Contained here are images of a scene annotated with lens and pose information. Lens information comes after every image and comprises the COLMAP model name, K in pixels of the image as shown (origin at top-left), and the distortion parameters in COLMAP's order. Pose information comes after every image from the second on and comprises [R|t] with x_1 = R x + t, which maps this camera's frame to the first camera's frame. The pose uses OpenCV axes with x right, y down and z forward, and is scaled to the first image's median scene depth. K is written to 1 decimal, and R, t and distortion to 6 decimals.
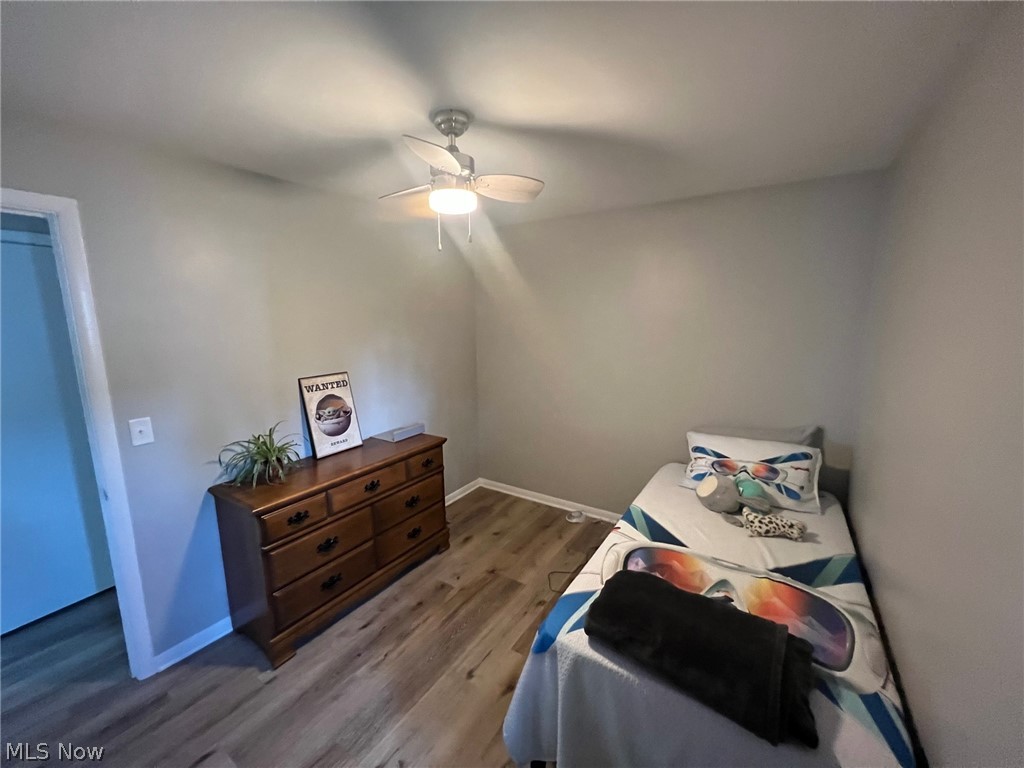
lens RADIAL K [[411.1, 0, 507.8], [0, 411.1, 377.6], [0, 0, 1]] dist [-0.002895, 0.000175]
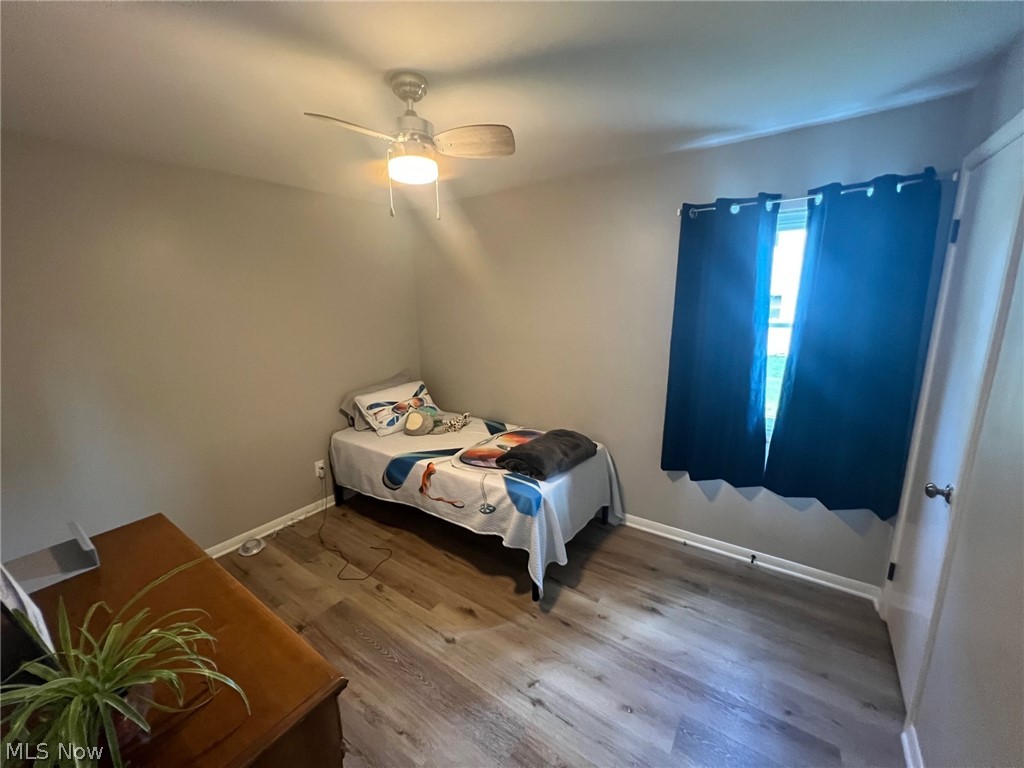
lens RADIAL K [[411.1, 0, 505.7], [0, 411.1, 387.2], [0, 0, 1]] dist [-0.002895, 0.000175]
pose [[0.035050, -0.206212, 0.977879, -0.831330], [0.177413, 0.964223, 0.196973, -0.062173], [-0.983512, 0.166585, 0.070381, 0.587541]]
